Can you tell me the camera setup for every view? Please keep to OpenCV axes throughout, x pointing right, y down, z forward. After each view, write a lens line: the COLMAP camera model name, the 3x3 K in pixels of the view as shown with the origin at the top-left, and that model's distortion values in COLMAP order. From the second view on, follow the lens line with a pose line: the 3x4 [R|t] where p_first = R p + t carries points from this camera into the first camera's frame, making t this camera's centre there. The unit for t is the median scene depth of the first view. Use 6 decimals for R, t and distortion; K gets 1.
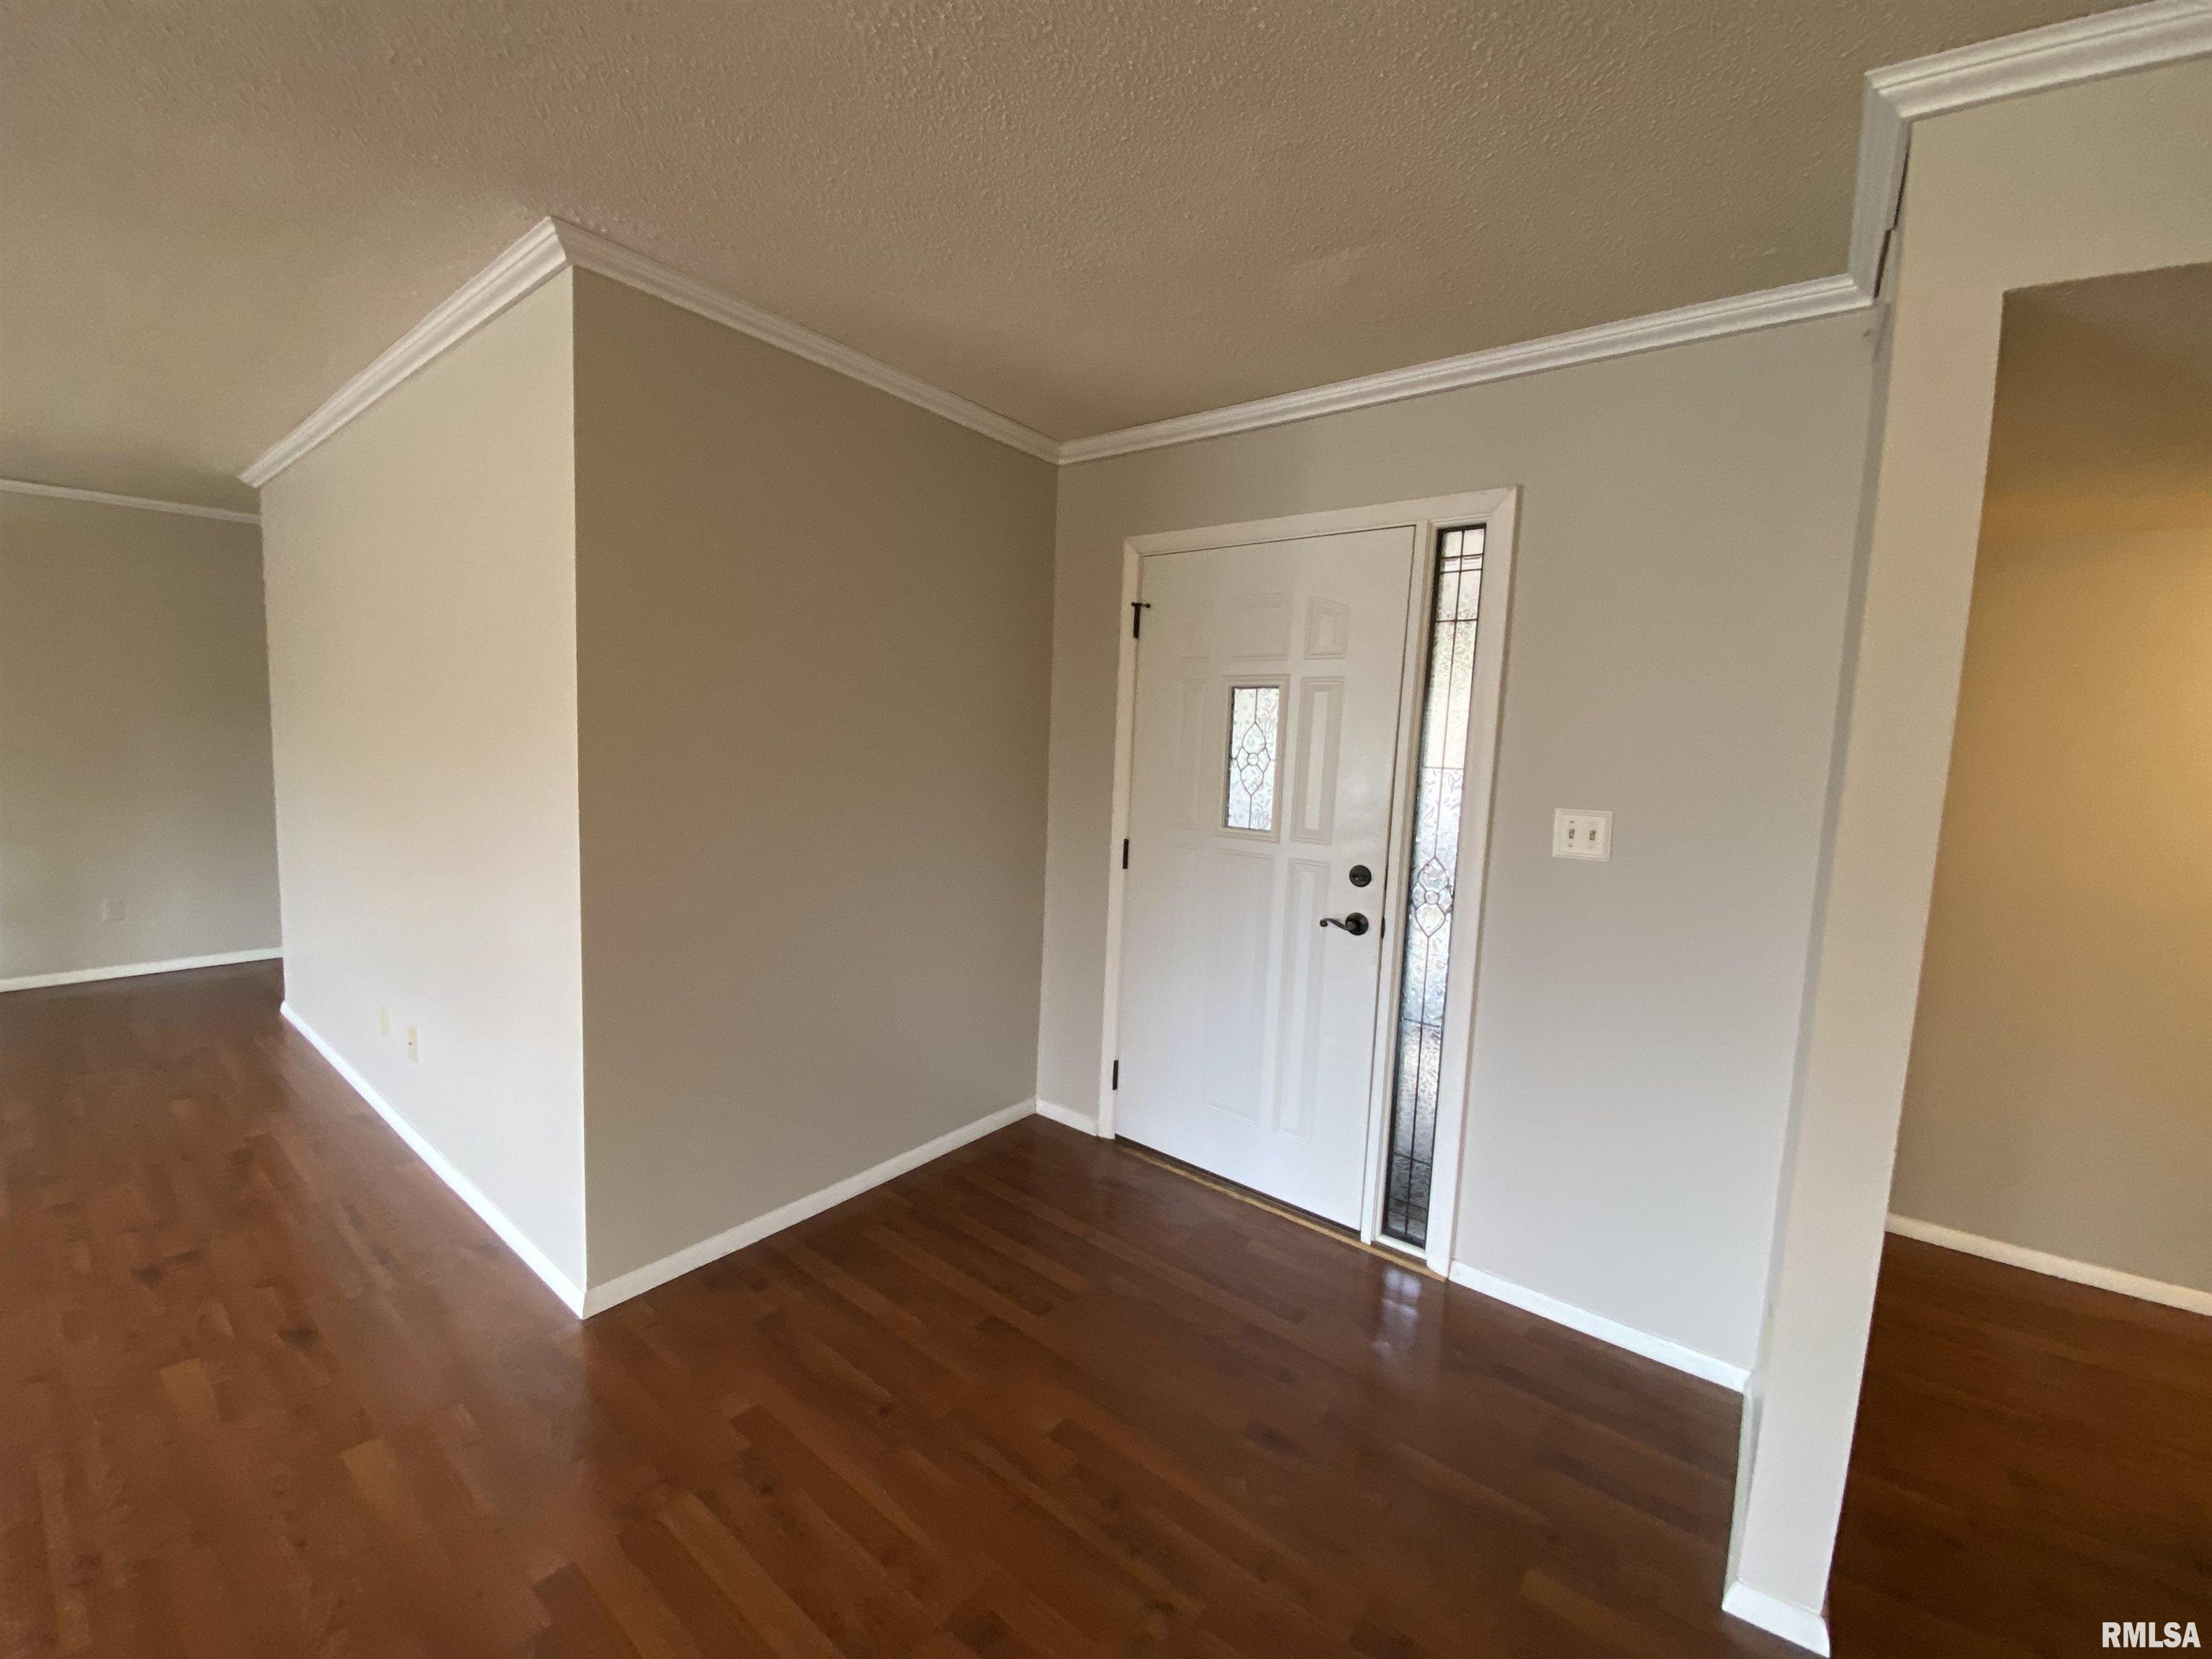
lens RADIAL K [[899.6, 0, 1109.4], [0, 899.6, 819.6], [0, 0, 1]] dist [0.013950, -0.012667]
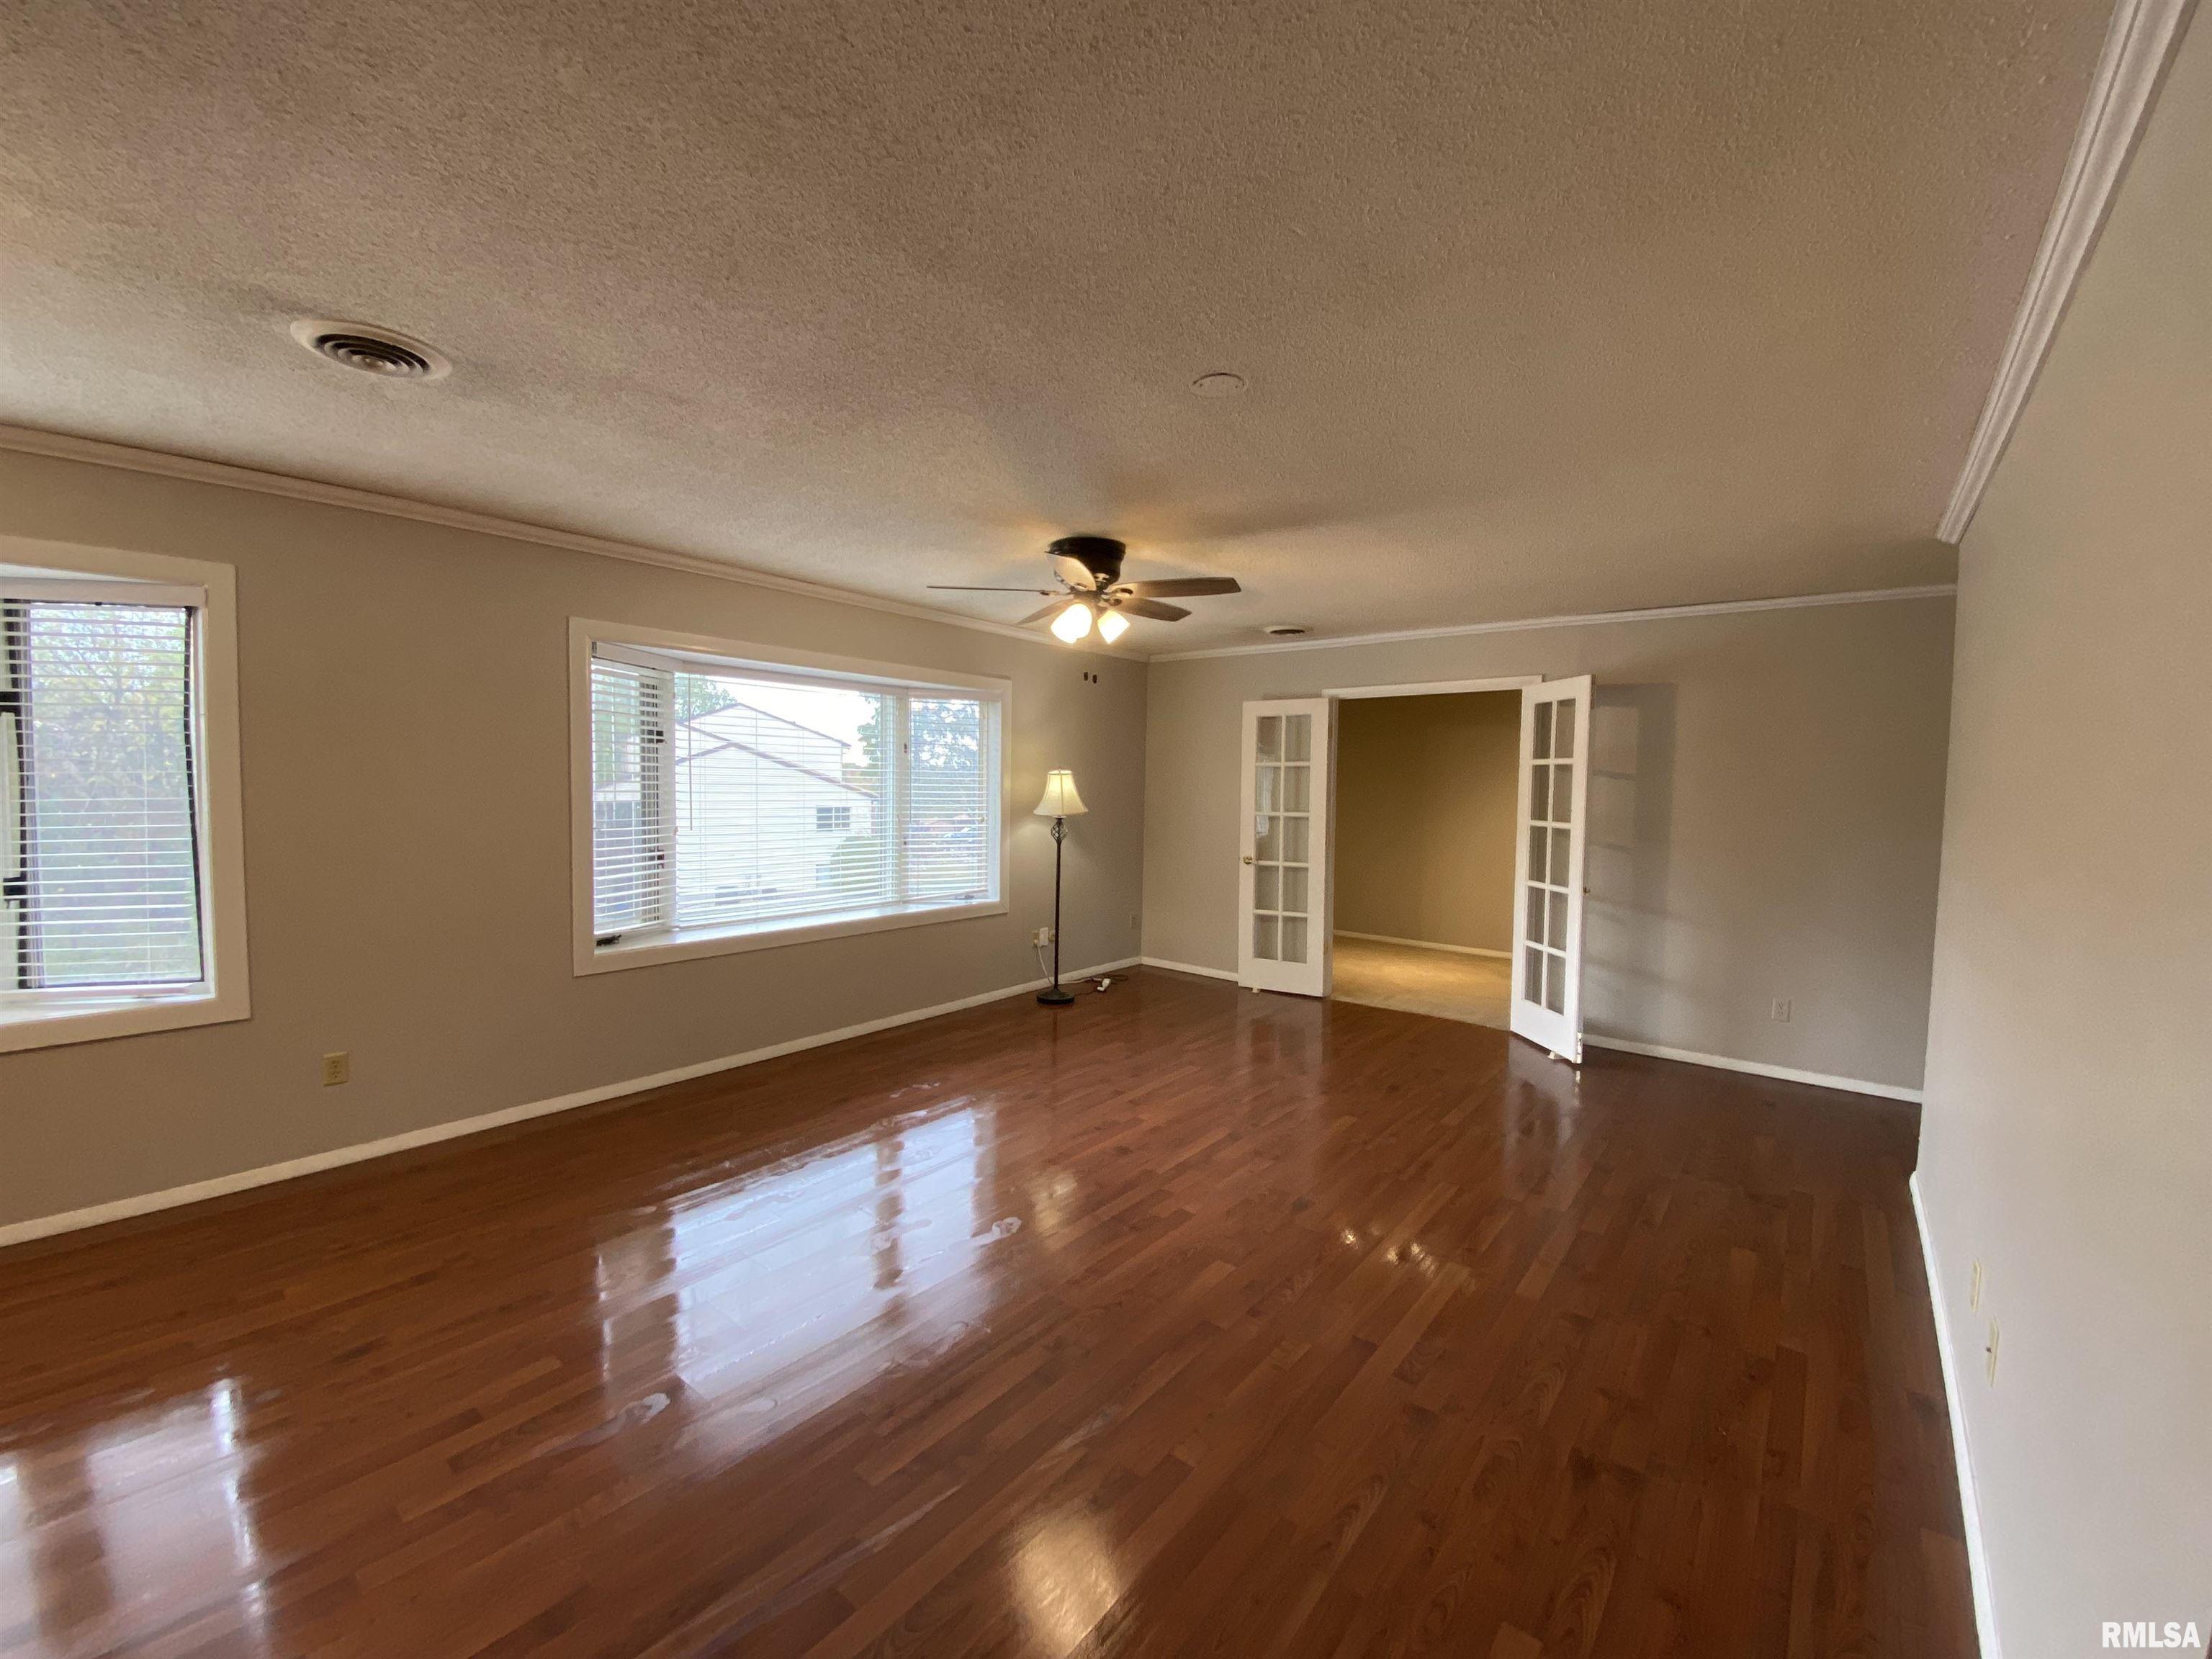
lens RADIAL K [[882.5, 0, 1109.7], [0, 882.5, 825.4], [0, 0, 1]] dist [0.067583, -0.044702]
pose [[-0.007339, 0.011857, -0.999903, -0.165960], [-0.112924, 0.993524, 0.012610, -0.050574], [0.993577, 0.113005, -0.005952, 0.383221]]
